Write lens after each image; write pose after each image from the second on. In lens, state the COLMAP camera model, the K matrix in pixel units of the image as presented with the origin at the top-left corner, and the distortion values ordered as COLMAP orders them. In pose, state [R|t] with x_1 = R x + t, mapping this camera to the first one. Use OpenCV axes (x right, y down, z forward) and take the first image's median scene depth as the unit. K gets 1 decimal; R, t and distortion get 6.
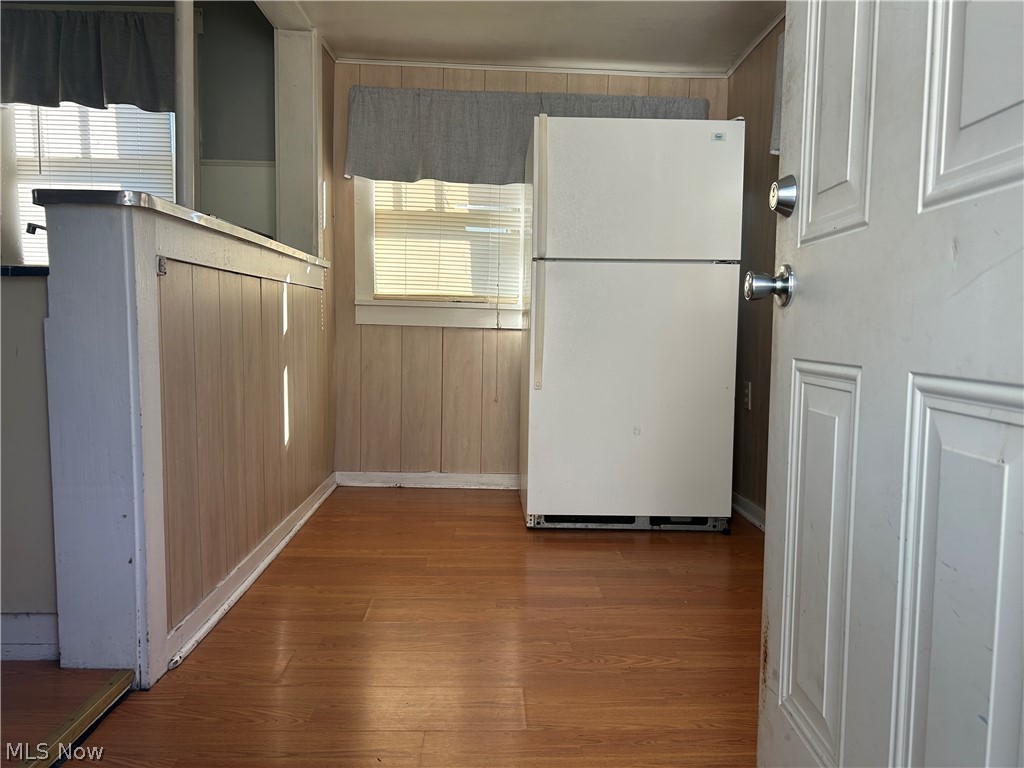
lens RADIAL K [[772.4, 0, 514.6], [0, 772.4, 386.9], [0, 0, 1]] dist [0.050476, -0.057105]
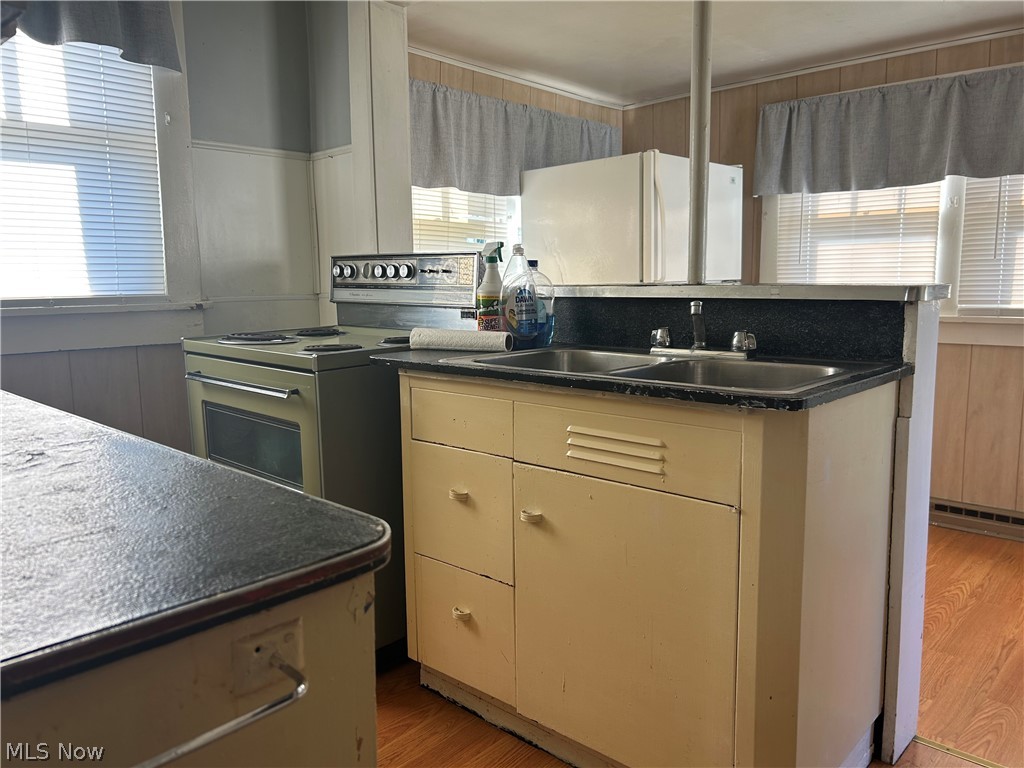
lens RADIAL K [[772.4, 0, 508.0], [0, 772.4, 387.4], [0, 0, 1]] dist [0.050476, -0.057105]
pose [[0.705645, -0.124781, 0.697492, -0.727041], [0.079054, 0.992090, 0.097506, -0.117282], [-0.704142, -0.013665, 0.709928, 0.301686]]
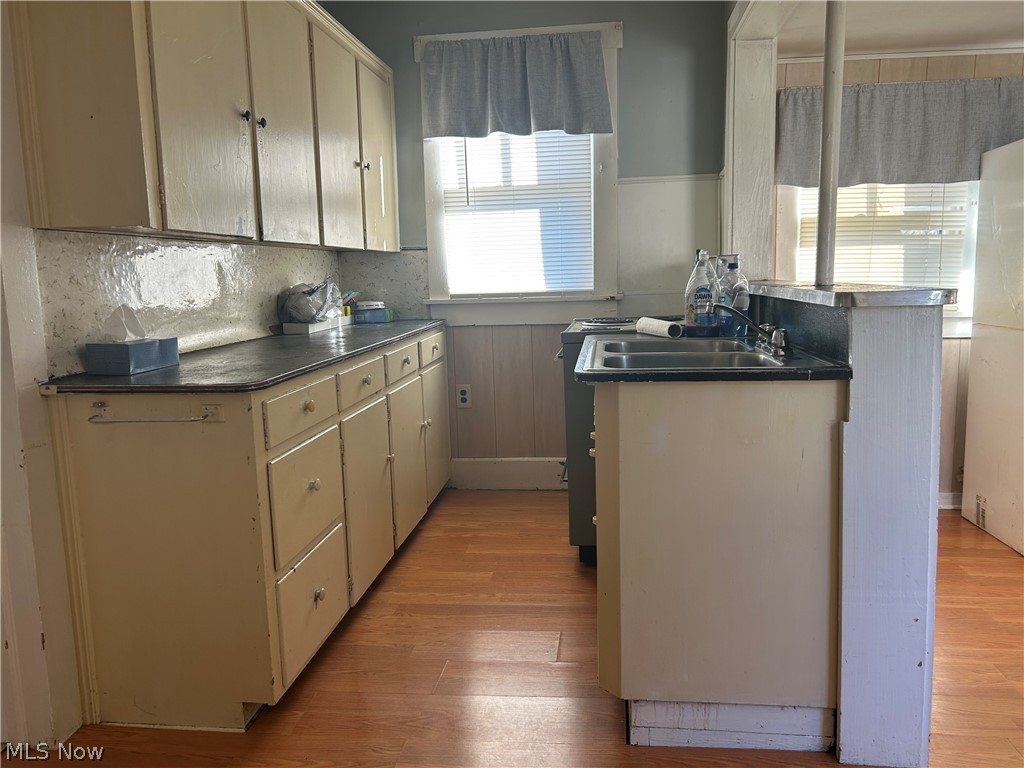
lens RADIAL K [[772.4, 0, 509.2], [0, 772.4, 392.8], [0, 0, 1]] dist [0.050476, -0.057105]
pose [[0.986576, -0.019267, -0.162160, -0.389094], [0.030499, 0.997283, 0.067057, -0.092248], [0.160428, -0.071103, 0.984483, -0.011250]]
